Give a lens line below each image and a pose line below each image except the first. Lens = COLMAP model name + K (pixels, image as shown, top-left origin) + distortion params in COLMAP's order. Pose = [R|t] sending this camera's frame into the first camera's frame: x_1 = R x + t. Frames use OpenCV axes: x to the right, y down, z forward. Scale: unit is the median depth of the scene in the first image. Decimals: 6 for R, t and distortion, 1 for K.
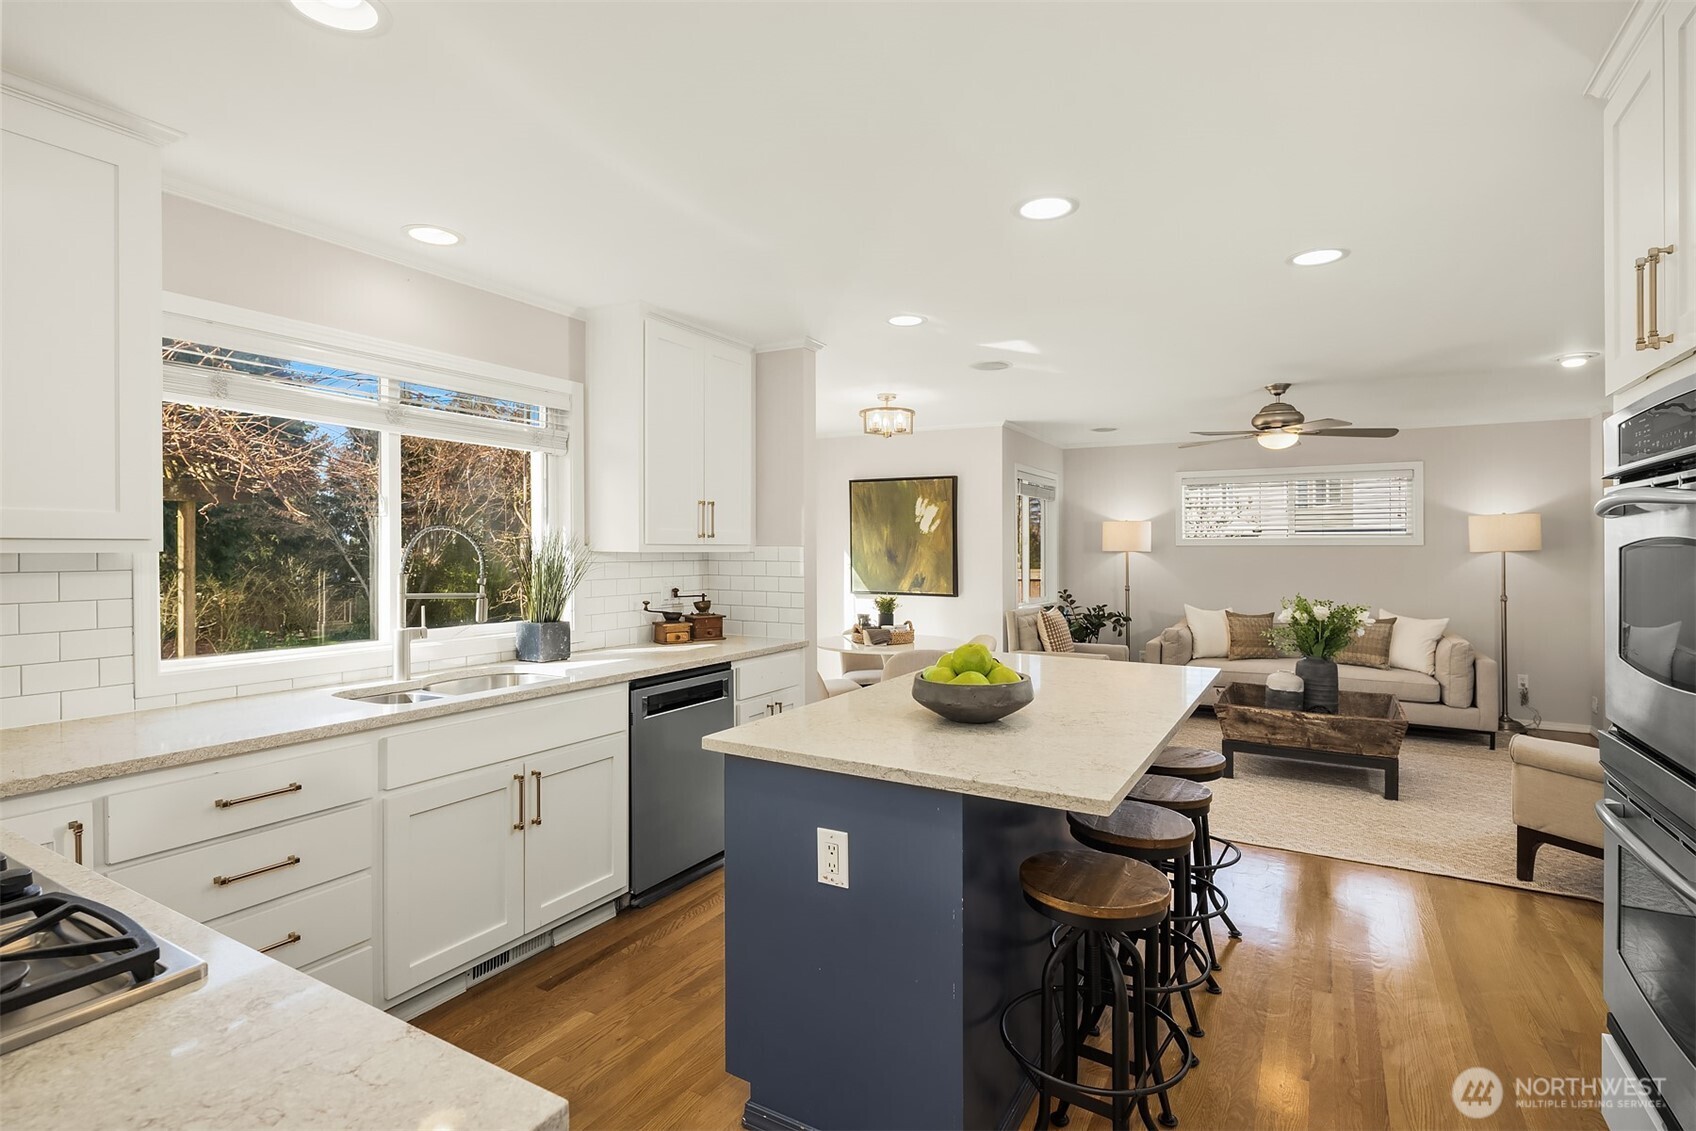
lens RADIAL K [[831.8, 0, 851.5], [0, 831.8, 551.8], [0, 0, 1]] dist [0.001436, -0.000076]
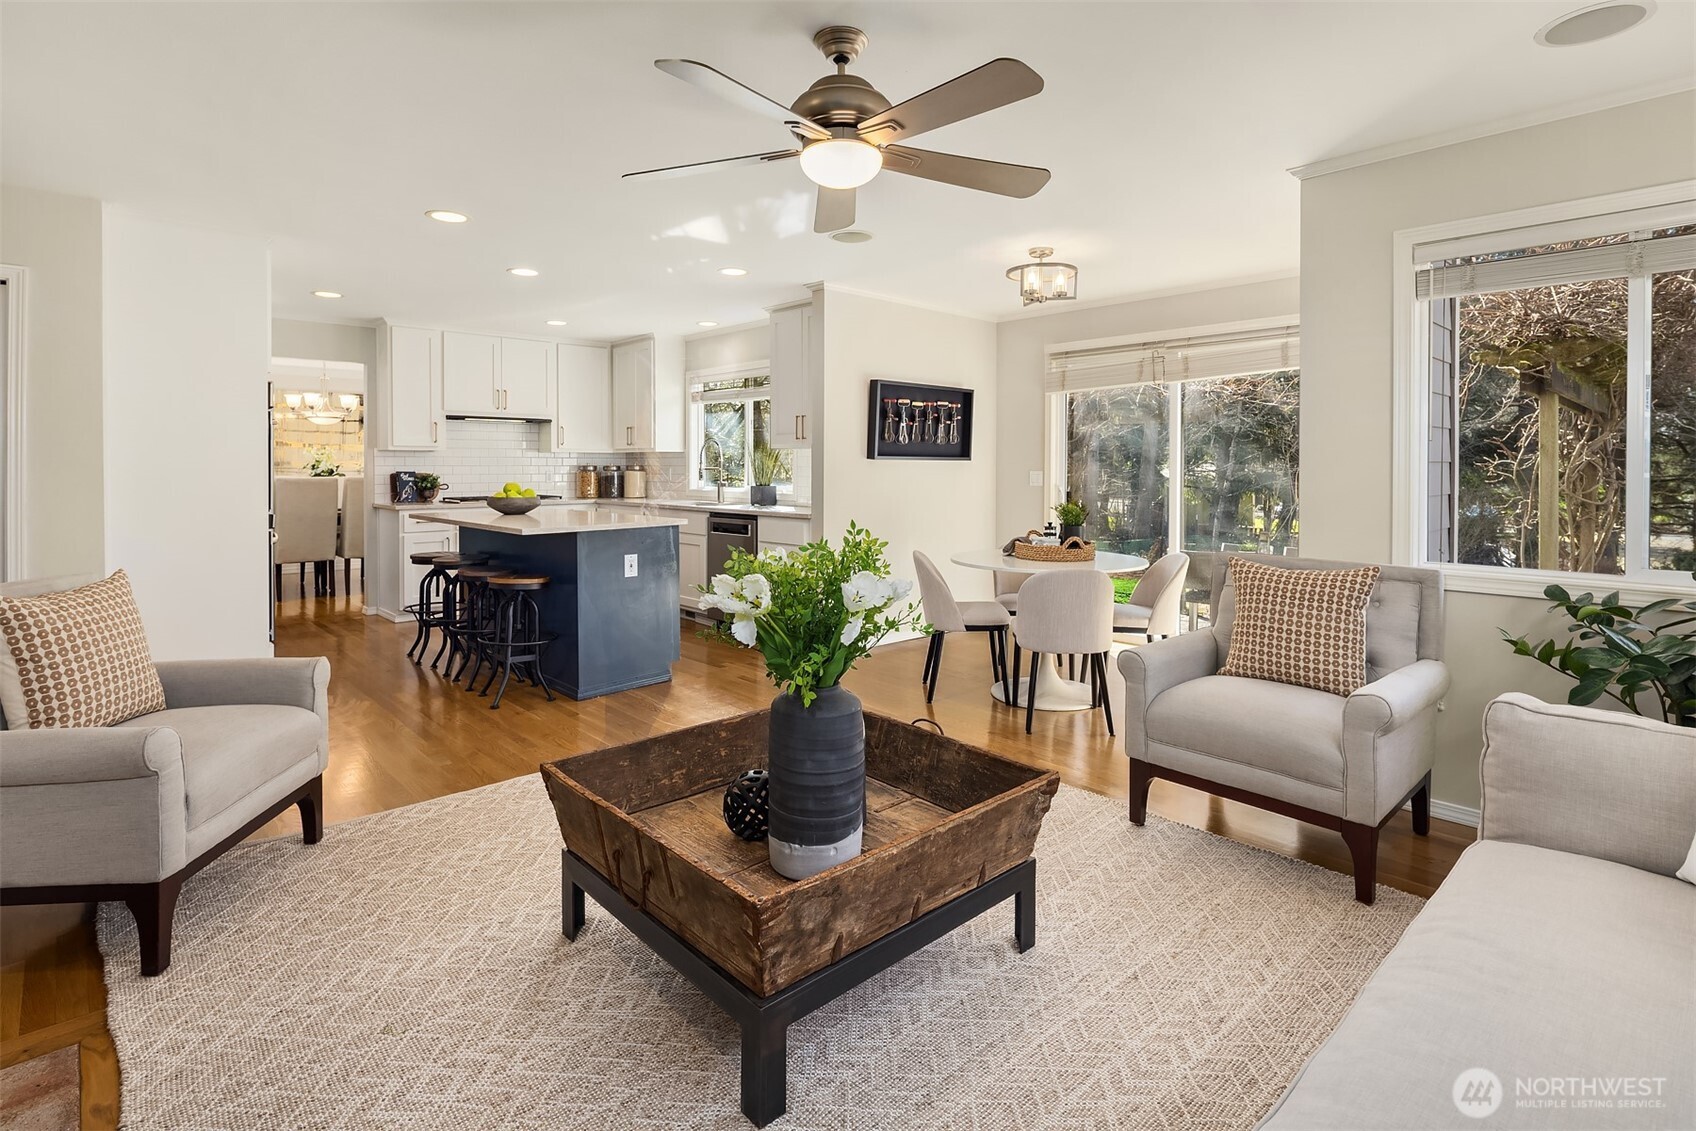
lens RADIAL K [[830.2, 0, 845.6], [0, 830.2, 472.0], [0, 0, 1]] dist [-0.000803, -0.002177]
pose [[-0.299795, 0.005391, -0.953988, 1.175900], [-0.004039, 0.999968, 0.006920, 0.031037], [0.953995, 0.005927, -0.299764, 1.446941]]
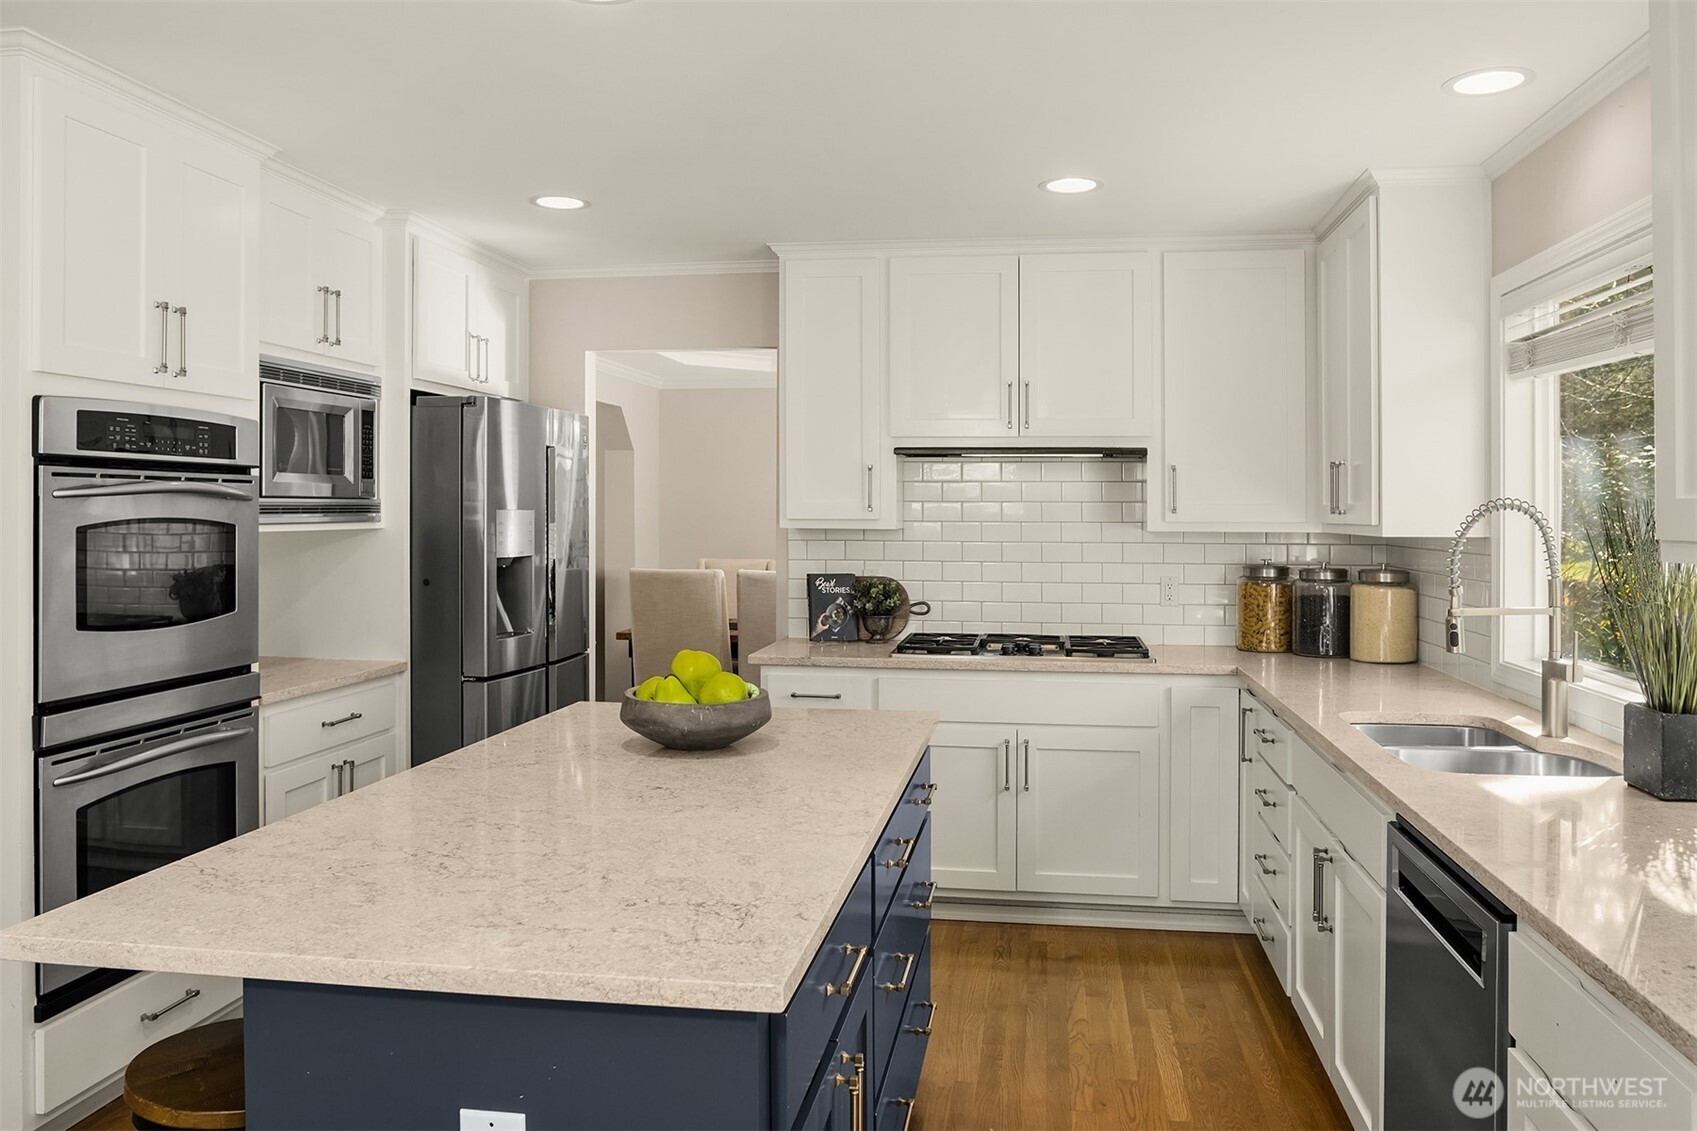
lens RADIAL K [[1215.3, 0, 848.4], [0, 1215.3, 515.1], [0, 0, 1]] dist [0.000079, -0.080079]
pose [[-0.937525, -0.005008, -0.347881, 0.221535], [-0.006525, 0.999974, 0.003188, -0.013936], [0.347856, 0.005259, -0.937533, 1.169385]]
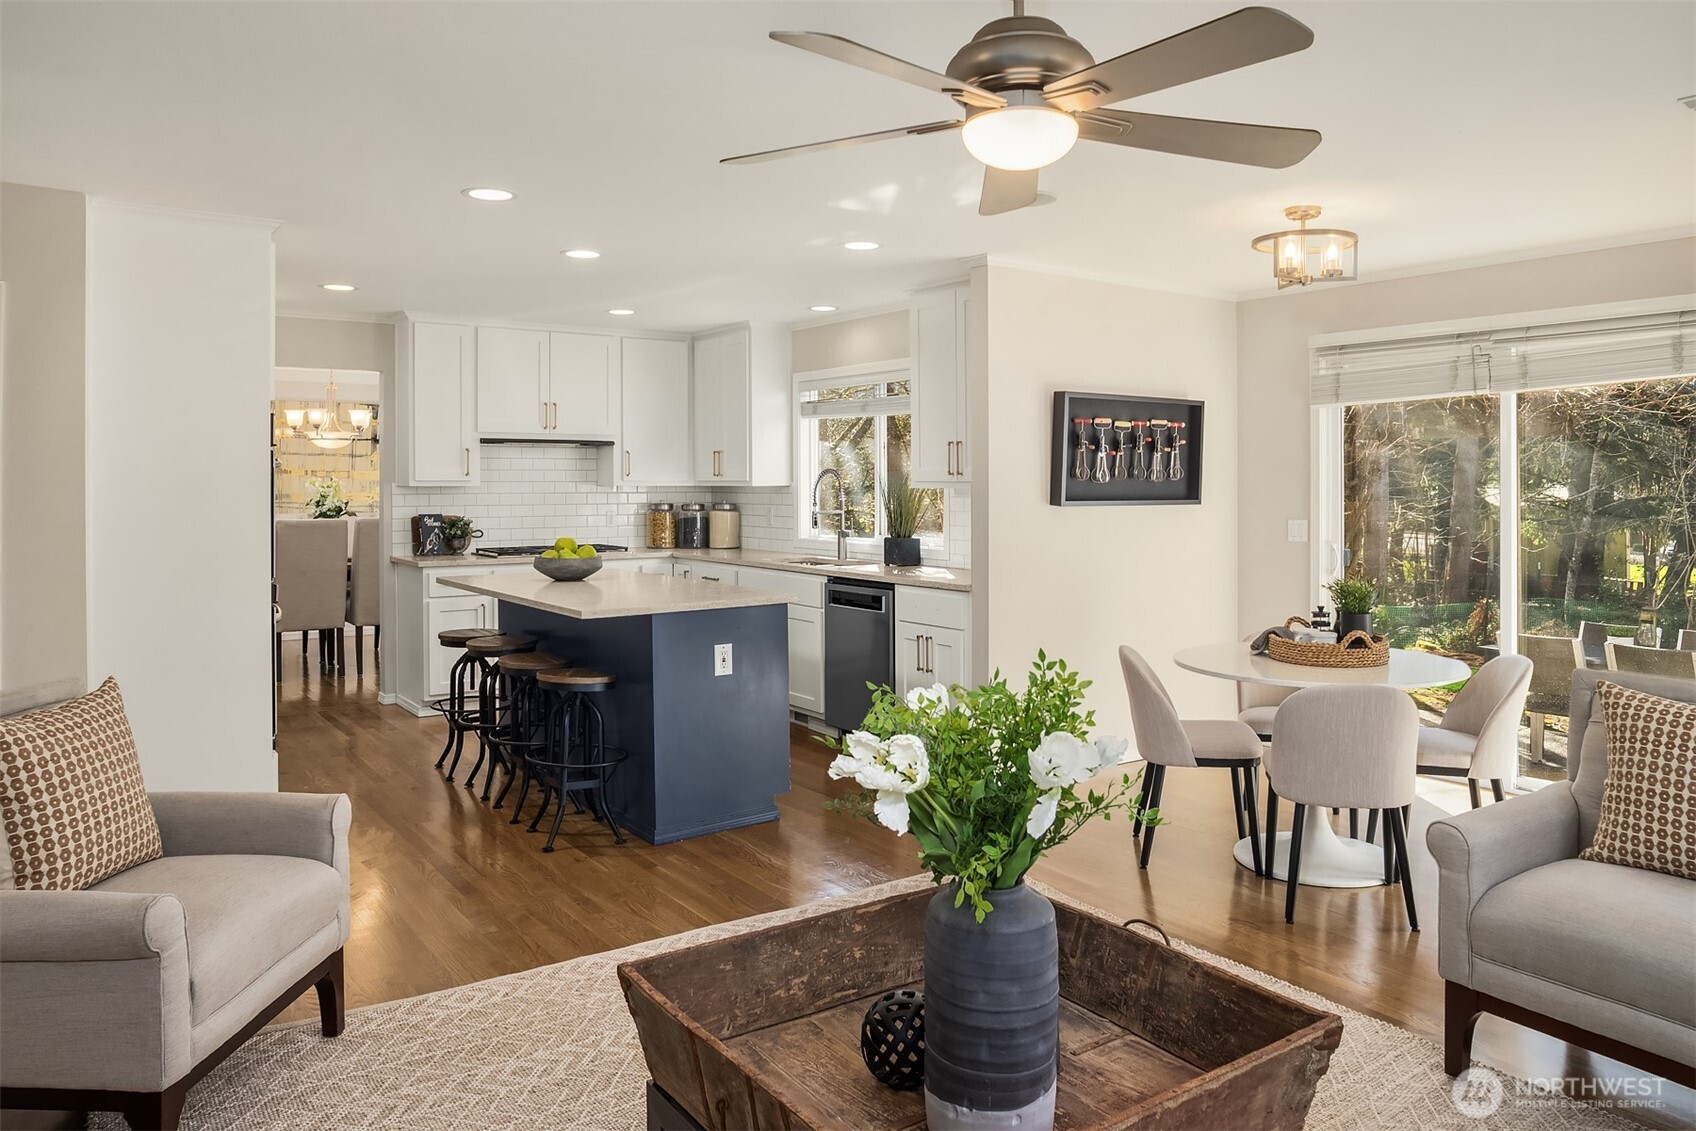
lens RADIAL K [[1175.9, 0, 855.8], [0, 1175.9, 472.7], [0, 0, 1]] dist [-0.067887, 0.045053]
pose [[-0.423192, -0.006813, -0.906014, 1.184422], [-0.001164, 0.999975, -0.006976, -0.007133], [0.906039, -0.001898, -0.423190, 1.441347]]
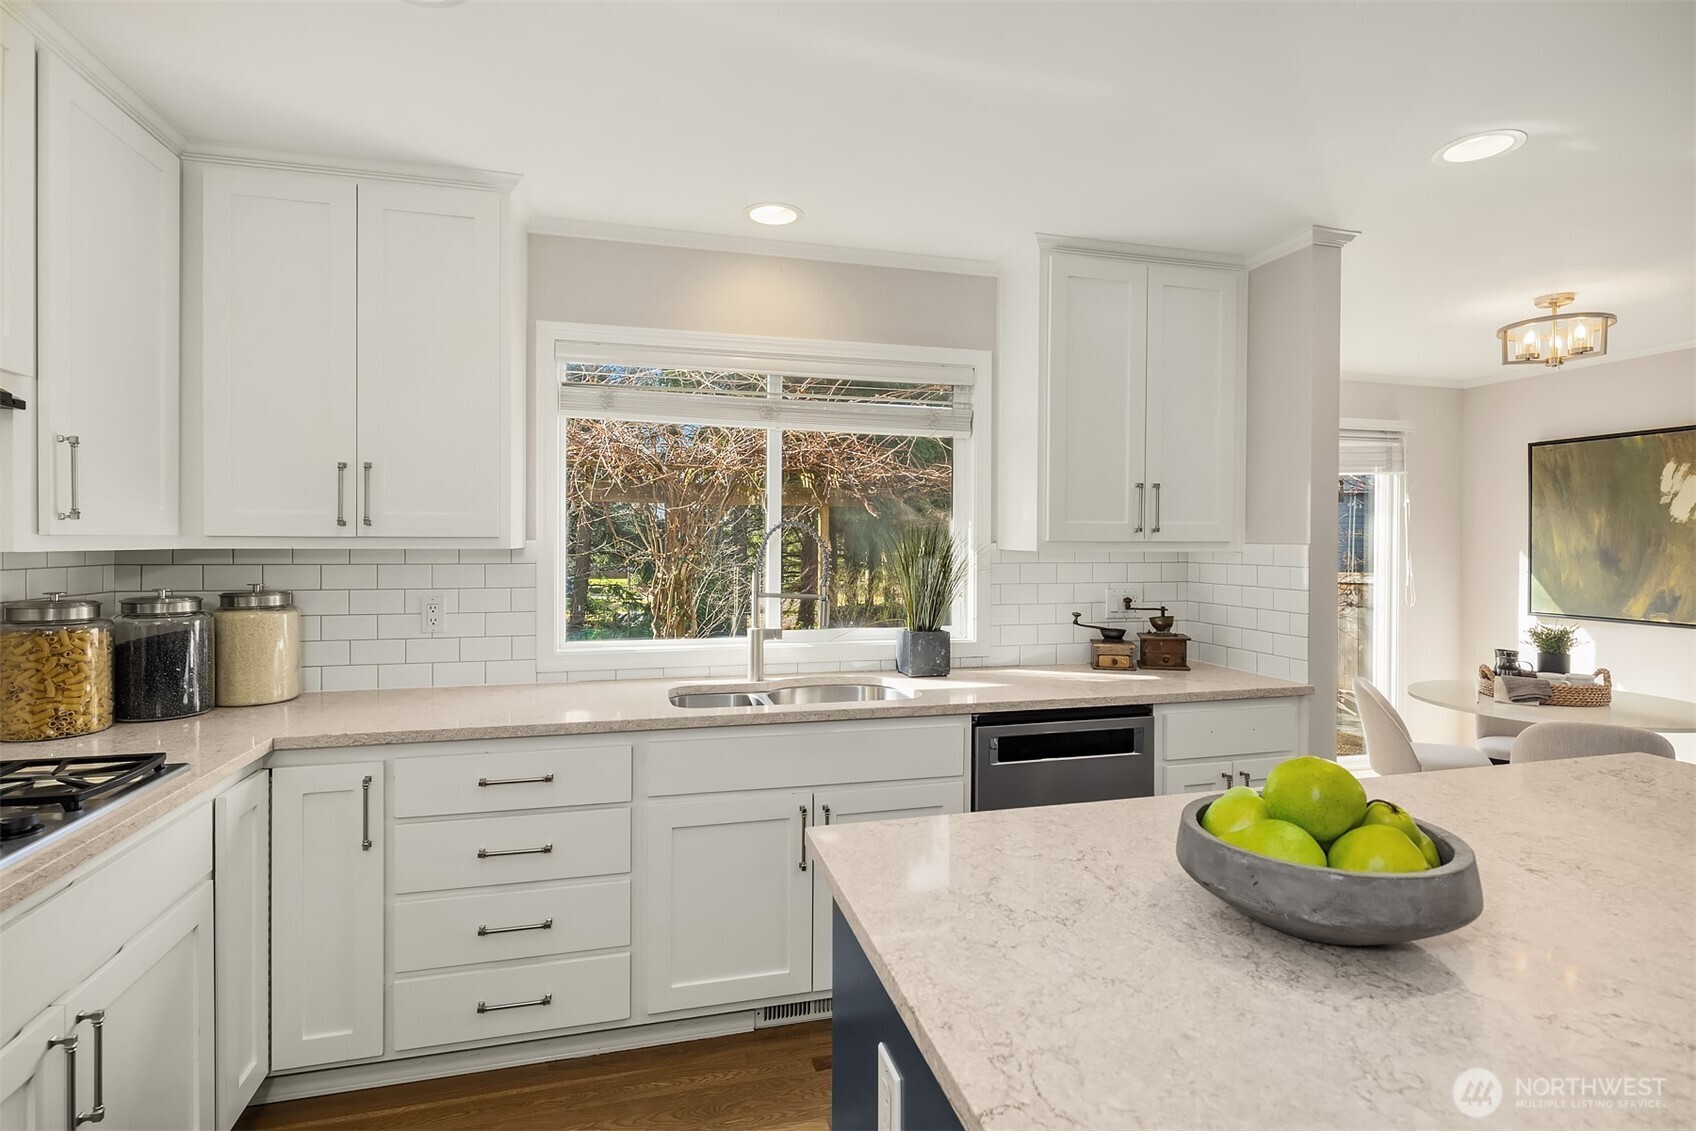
lens RADIAL K [[831.8, 0, 851.5], [0, 831.8, 551.8], [0, 0, 1]] dist [0.001436, -0.000076]
pose [[0.700558, 0.010022, -0.713525, 0.163162], [-0.005954, 0.999949, 0.008200, -0.003884], [0.713571, -0.001496, 0.700582, 0.275609]]
